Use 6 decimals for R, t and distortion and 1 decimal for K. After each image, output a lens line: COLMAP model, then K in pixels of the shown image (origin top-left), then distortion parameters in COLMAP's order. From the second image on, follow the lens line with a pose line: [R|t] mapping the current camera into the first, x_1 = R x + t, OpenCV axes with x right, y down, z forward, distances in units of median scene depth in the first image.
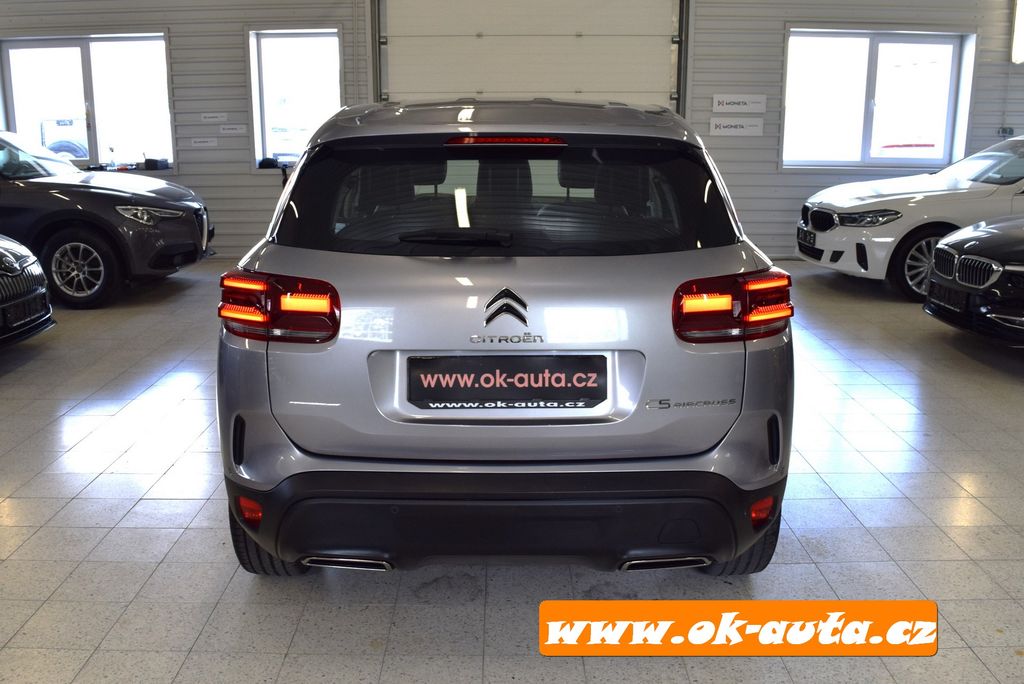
lens RADIAL K [[942.3, 0, 512.0], [0, 942.3, 342.0], [0, 0, 1]] dist [-0.082666, 0.001610]
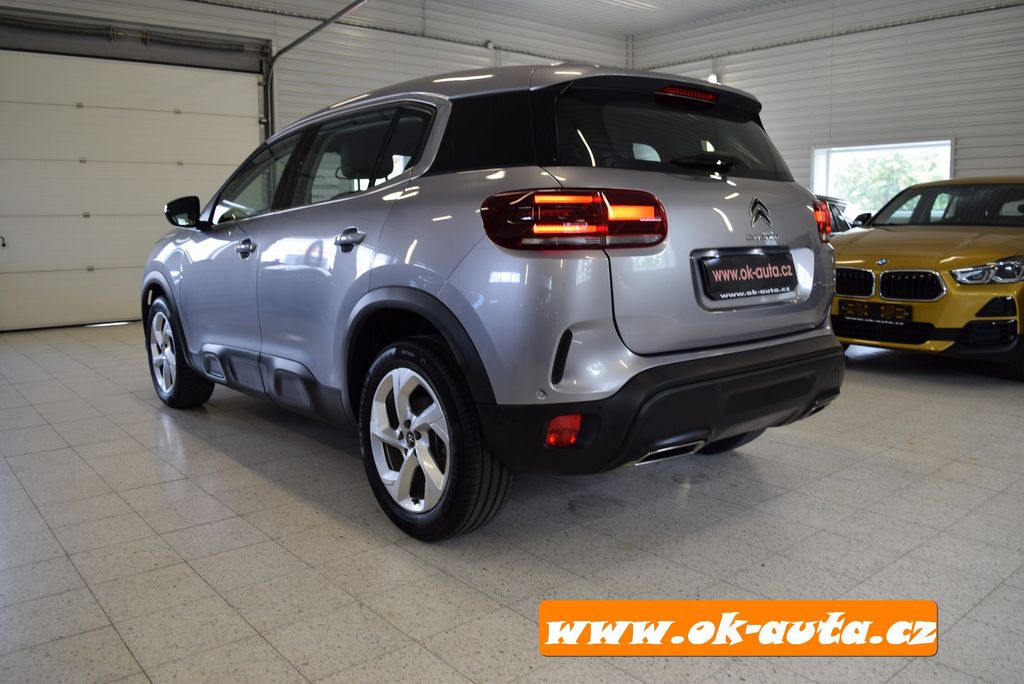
lens RADIAL K [[792.9, 0, 514.3], [0, 792.9, 328.3], [0, 0, 1]] dist [-0.090309, -0.000404]
pose [[0.766968, -0.087203, 0.635732, -0.797418], [0.156206, 0.986293, -0.053162, 0.102842], [-0.622382, 0.140079, 0.770077, 0.348338]]
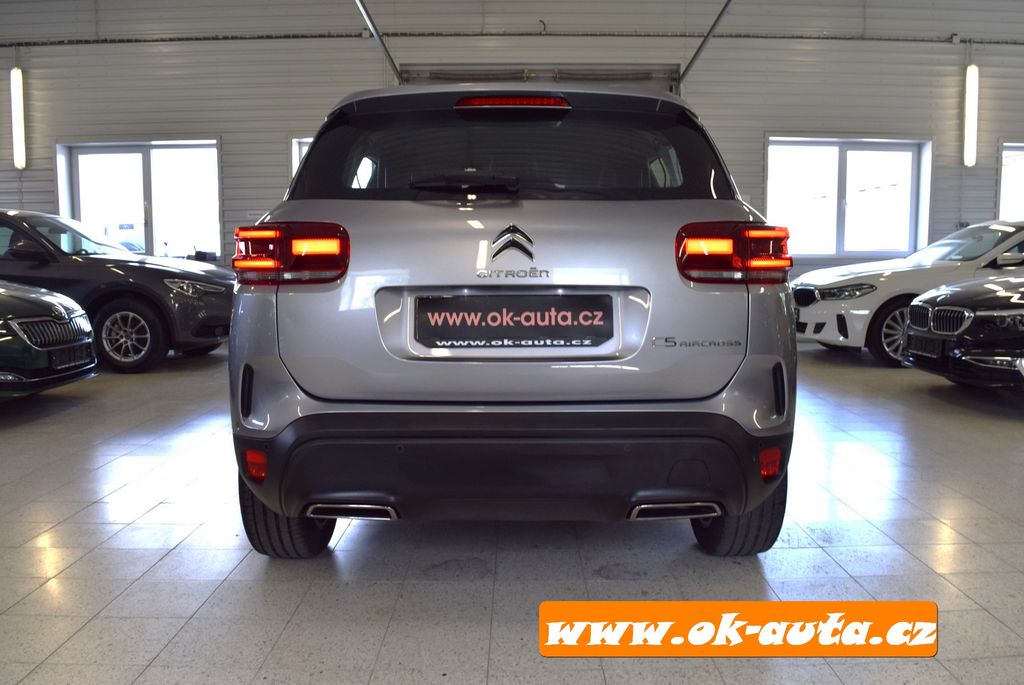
lens RADIAL K [[837.9, 0, 538.5], [0, 837.9, 342.8], [0, 0, 1]] dist [-0.085880, 0.008771]
pose [[0.999901, -0.003650, 0.013621, 0.007674], [0.005422, 0.991179, -0.132423, 0.159983], [-0.013017, 0.132483, 0.991100, 0.100213]]
